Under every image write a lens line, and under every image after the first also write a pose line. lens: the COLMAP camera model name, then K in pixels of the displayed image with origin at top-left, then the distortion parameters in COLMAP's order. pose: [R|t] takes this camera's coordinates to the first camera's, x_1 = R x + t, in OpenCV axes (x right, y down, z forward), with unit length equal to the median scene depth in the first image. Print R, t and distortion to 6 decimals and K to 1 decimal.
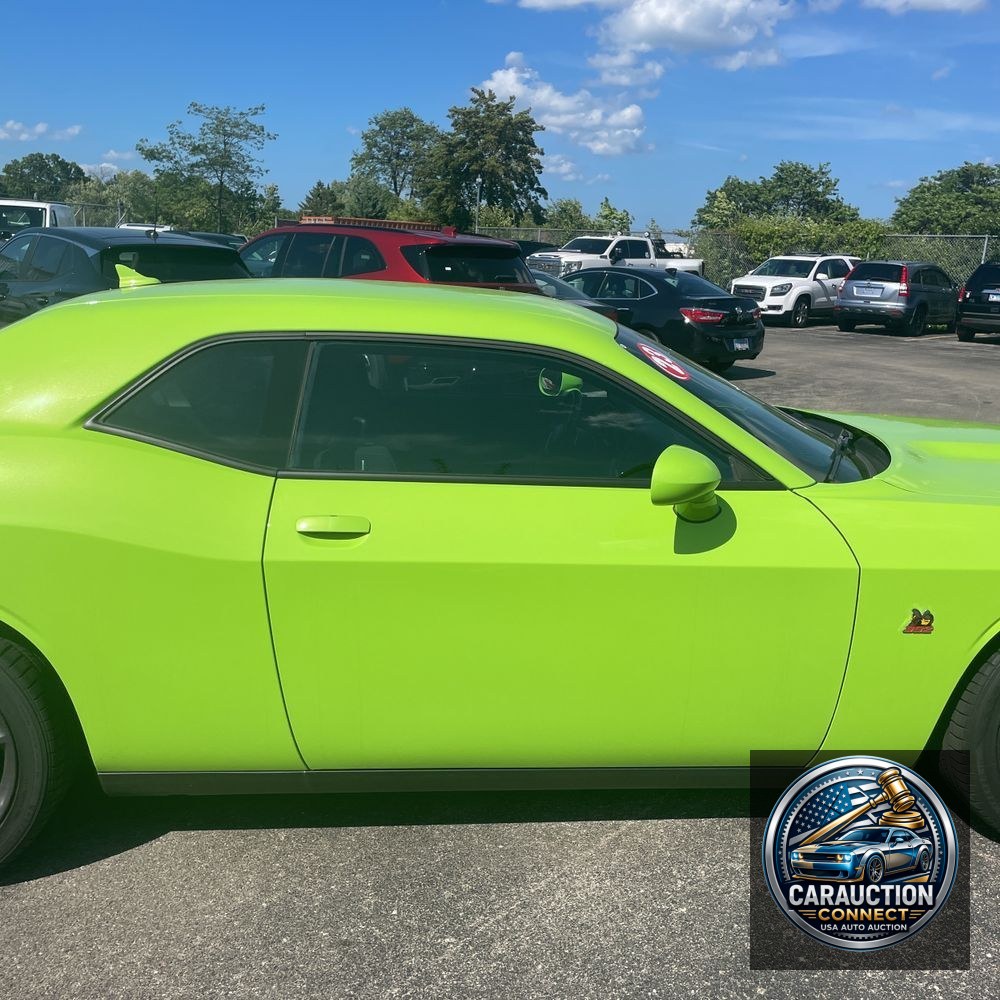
lens RADIAL K [[1025.7, 0, 505.4], [0, 1025.7, 507.5], [0, 0, 1]] dist [0.009639, 0.000000]
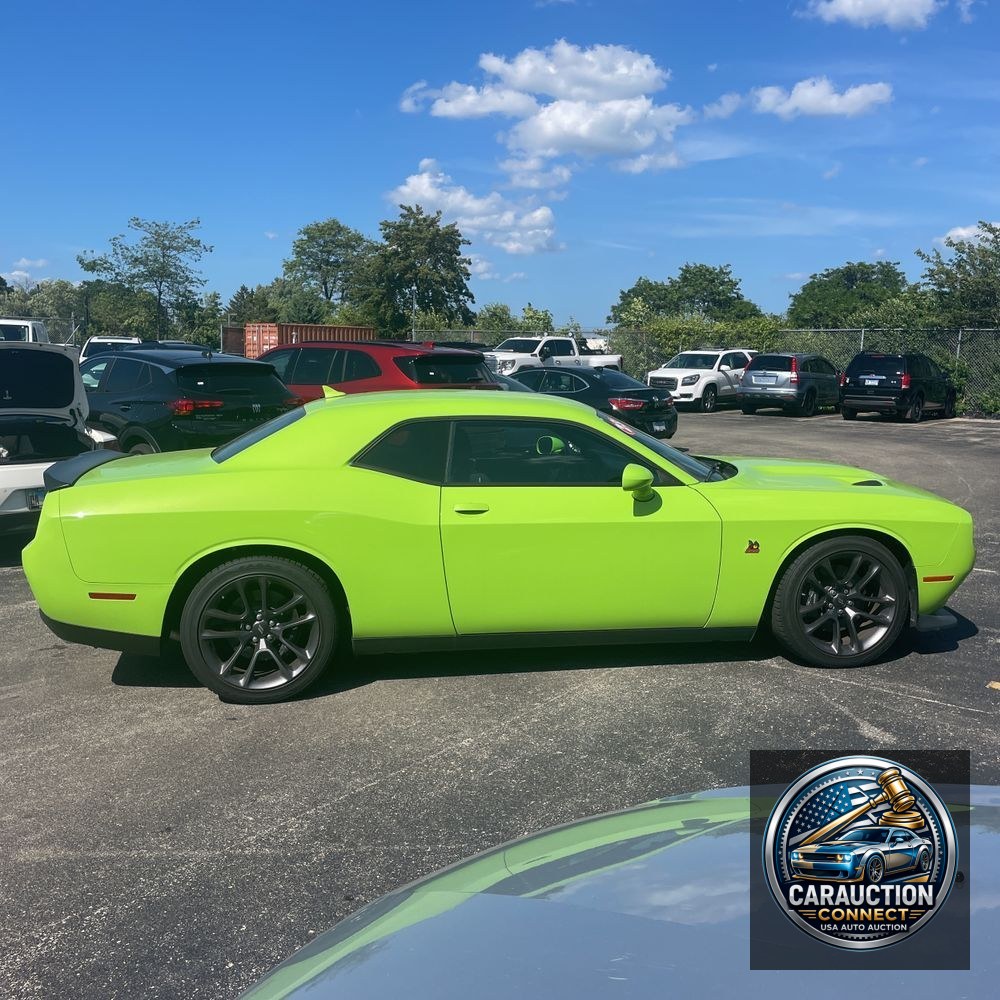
lens RADIAL K [[1025.7, 0, 509.9], [0, 1025.7, 520.8], [0, 0, 1]] dist [0.009639, 0.000000]
pose [[0.996350, -0.037808, 0.076534, -0.014366], [0.043547, 0.996250, -0.074759, 0.011689], [-0.073421, 0.077819, 0.994260, -0.061592]]
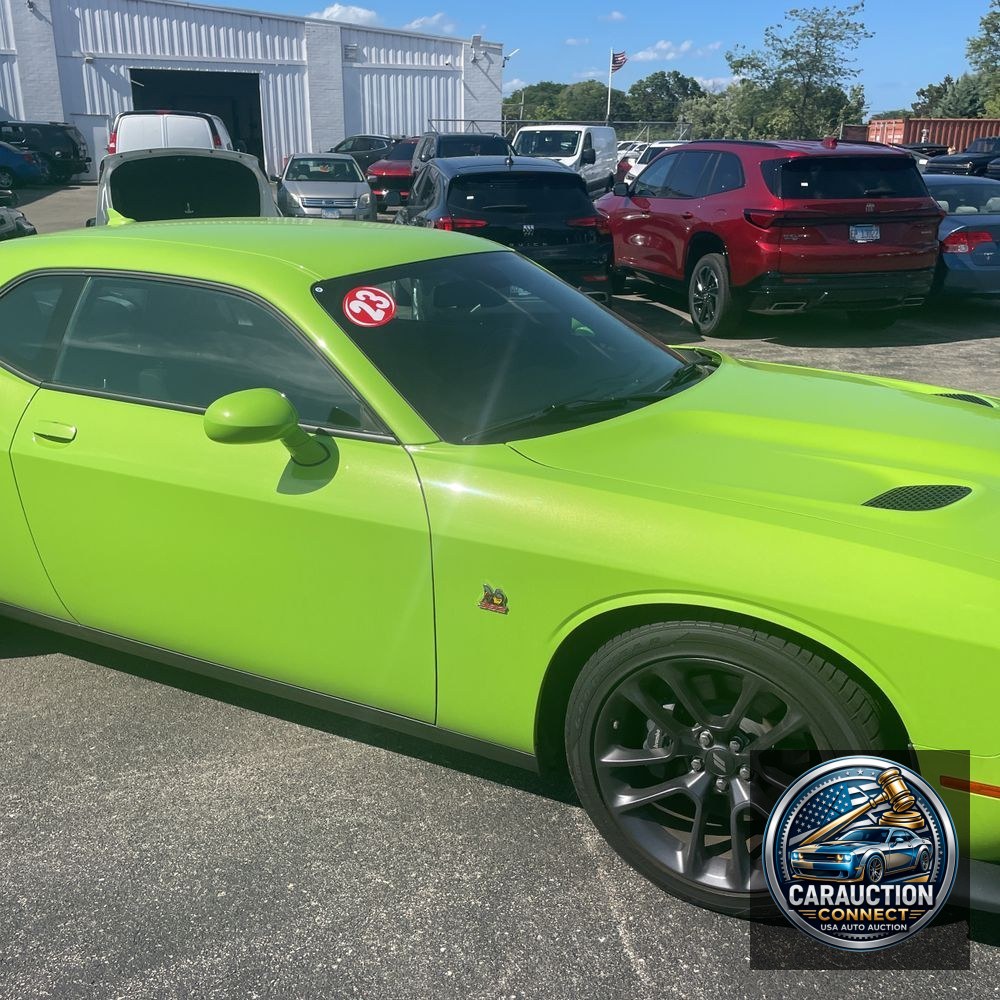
lens RADIAL K [[1025.7, 0, 493.3], [0, 1025.7, 500.6], [0, 0, 1]] dist [0.009639, 0.000000]
pose [[0.837012, 0.136110, -0.529986, 0.053843], [-0.095677, 0.990052, 0.103160, -0.004410], [0.538755, -0.035639, 0.841708, 0.013840]]
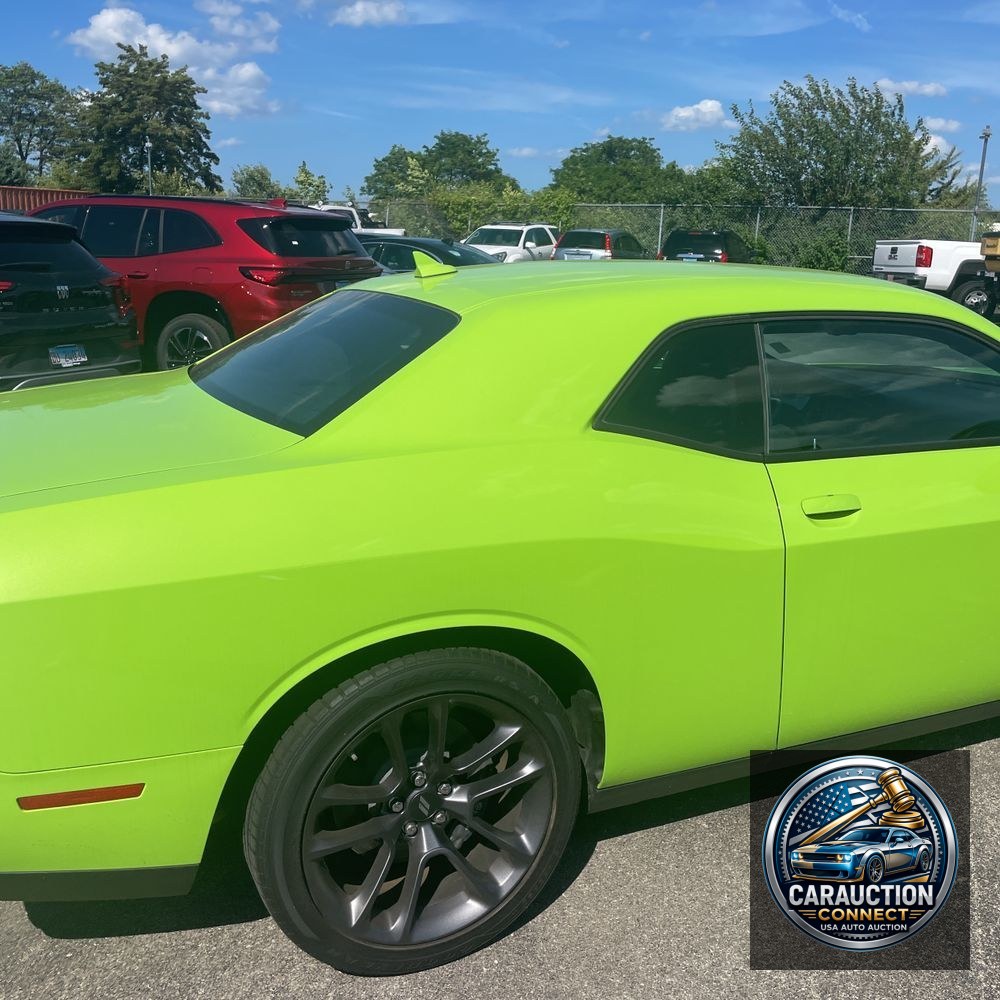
lens RADIAL K [[1025.7, 0, 497.4], [0, 1025.7, 523.1], [0, 0, 1]] dist [0.009639, 0.000000]
pose [[0.944177, -0.100467, 0.313745, -0.045715], [0.087130, 0.994606, 0.056284, -0.002905], [-0.317707, -0.025805, 0.947838, 0.008295]]
